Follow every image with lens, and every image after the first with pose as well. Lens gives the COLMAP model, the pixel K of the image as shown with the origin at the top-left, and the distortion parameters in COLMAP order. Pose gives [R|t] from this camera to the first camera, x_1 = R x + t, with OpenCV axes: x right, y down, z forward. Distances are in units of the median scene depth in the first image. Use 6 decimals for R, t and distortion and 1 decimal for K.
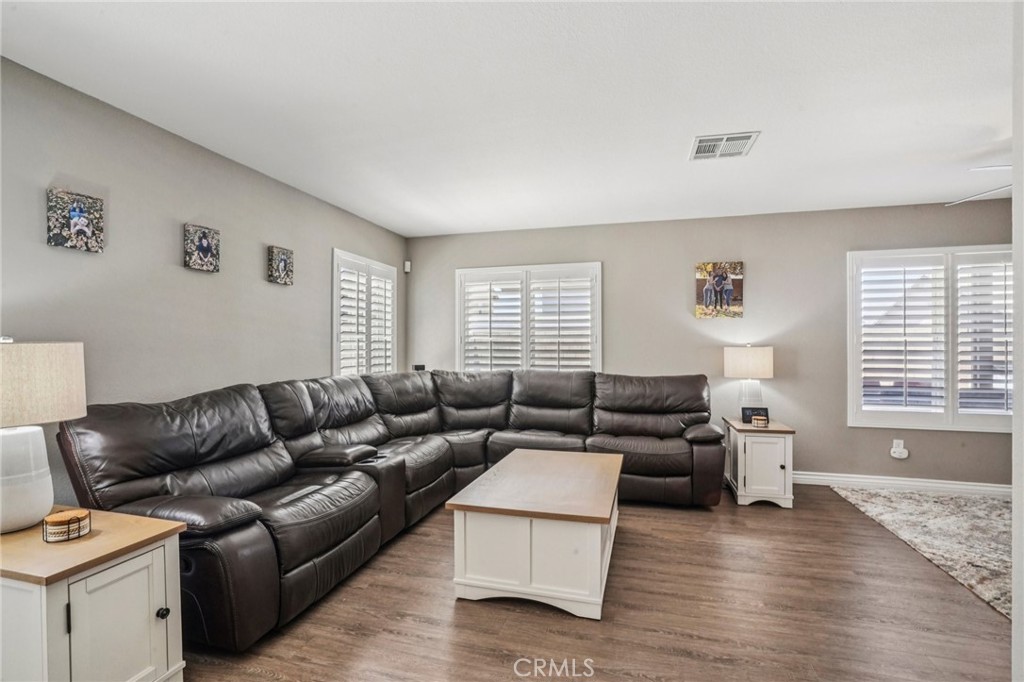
lens RADIAL K [[488.1, 0, 498.3], [0, 488.1, 348.2], [0, 0, 1]] dist [-0.038385, 0.016702]
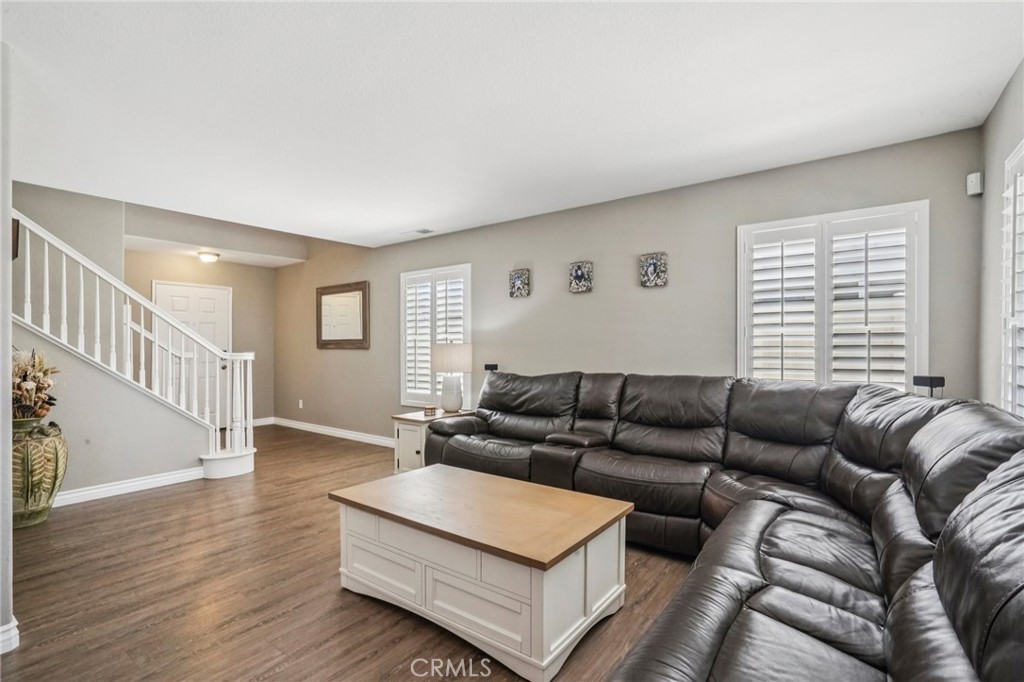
lens RADIAL K [[488.1, 0, 511.0], [0, 488.1, 345.5], [0, 0, 1]] dist [-0.038385, 0.016702]
pose [[-0.358751, -0.001316, -0.933432, 0.533115], [-0.001817, 0.999998, -0.000712, 0.002067], [0.933432, 0.001440, -0.358752, 0.845310]]
